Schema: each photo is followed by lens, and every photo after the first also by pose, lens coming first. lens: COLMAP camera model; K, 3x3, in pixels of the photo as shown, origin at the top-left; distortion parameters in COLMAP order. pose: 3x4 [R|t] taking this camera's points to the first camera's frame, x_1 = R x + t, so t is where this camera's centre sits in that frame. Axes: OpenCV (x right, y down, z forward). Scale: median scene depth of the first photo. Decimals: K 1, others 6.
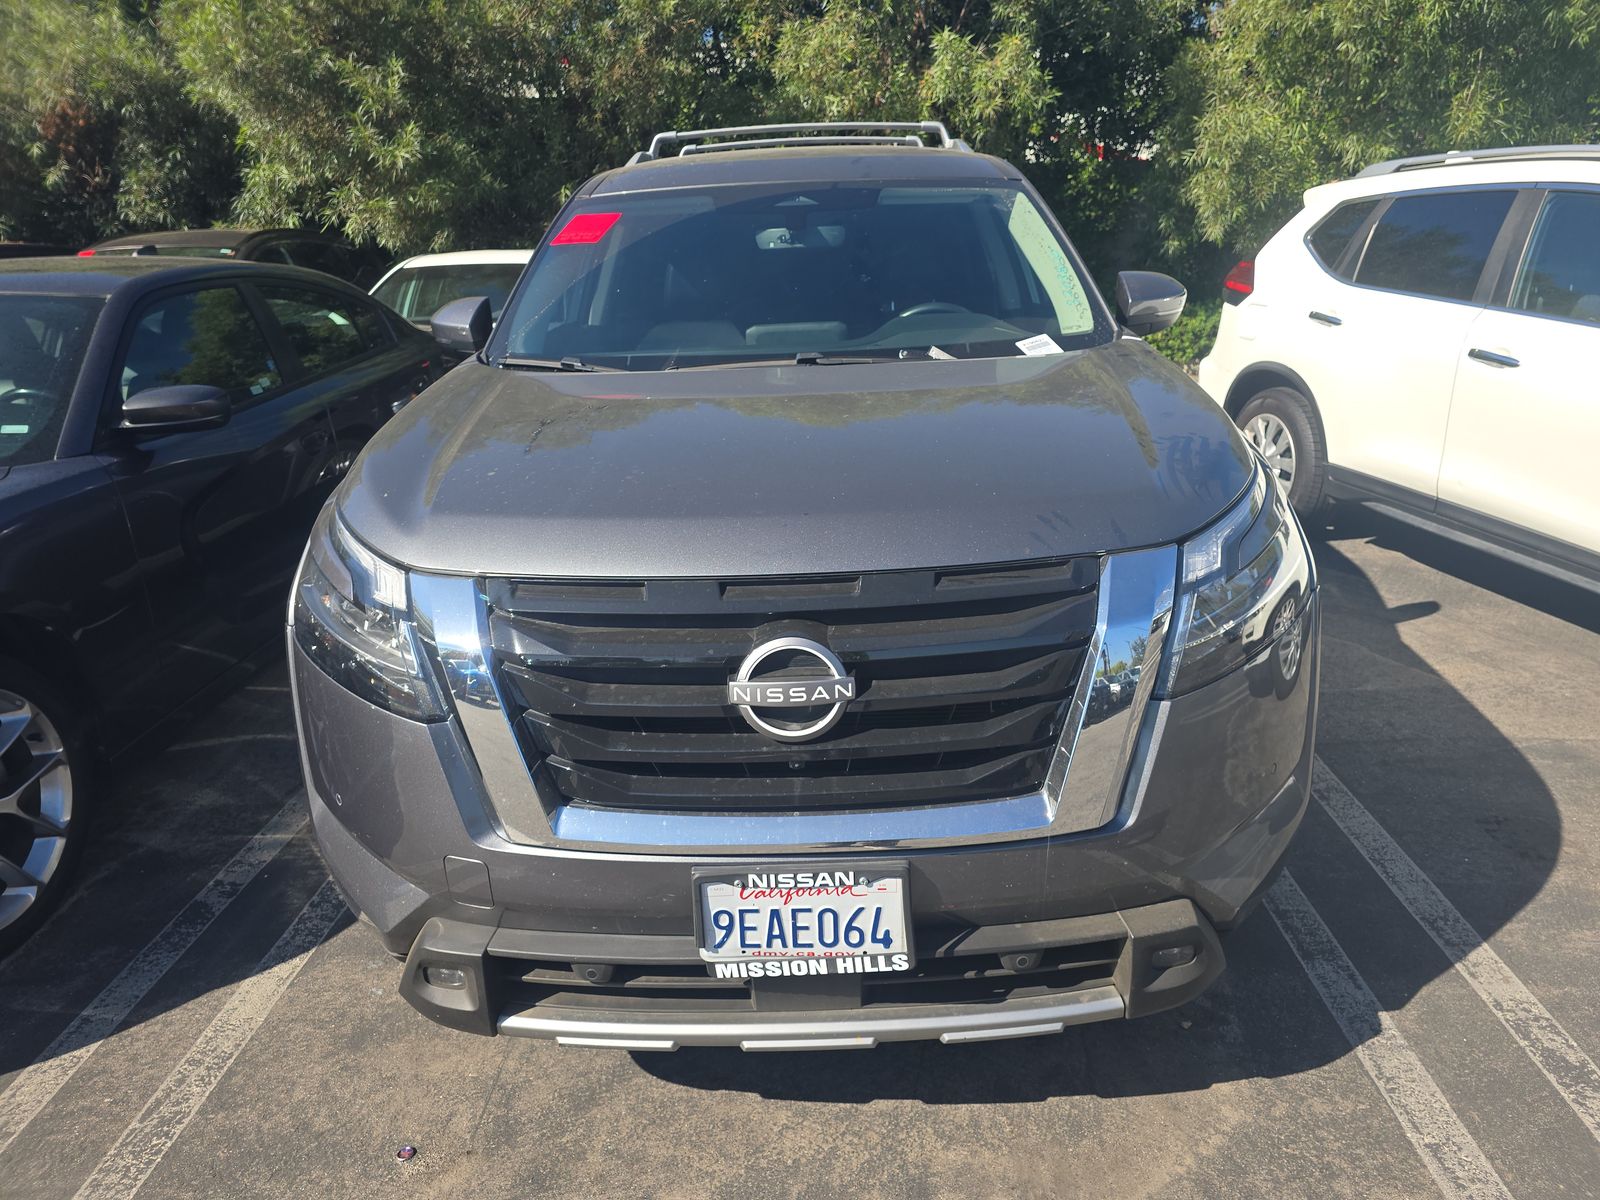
lens RADIAL K [[1095.2, 0, 800.0], [0, 1095.2, 600.0], [0, 0, 1]] dist [0.032894, -0.032205]
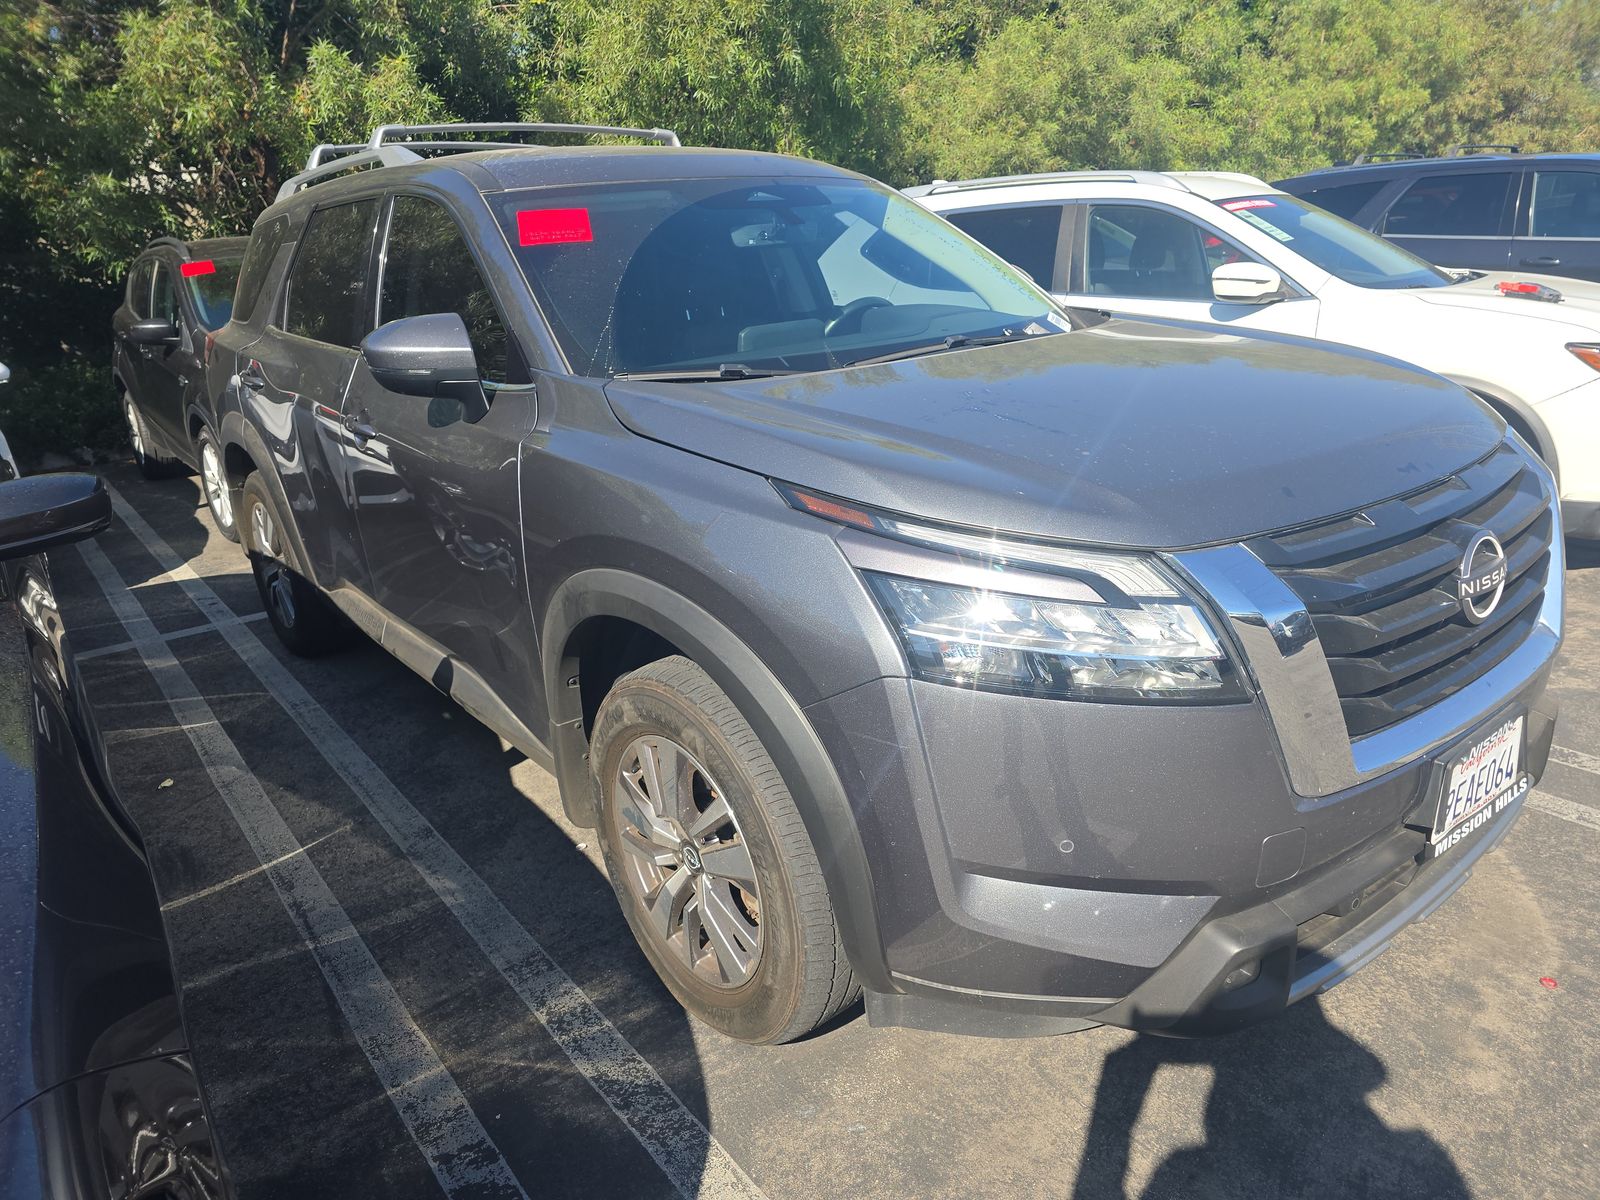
lens RADIAL K [[1095.2, 0, 800.0], [0, 1095.2, 600.0], [0, 0, 1]] dist [0.032894, -0.032205]
pose [[0.762823, -0.208497, 0.612070, -0.243799], [0.229466, 0.972266, 0.045211, -0.021520], [-0.604521, 0.105961, 0.789510, 0.098681]]
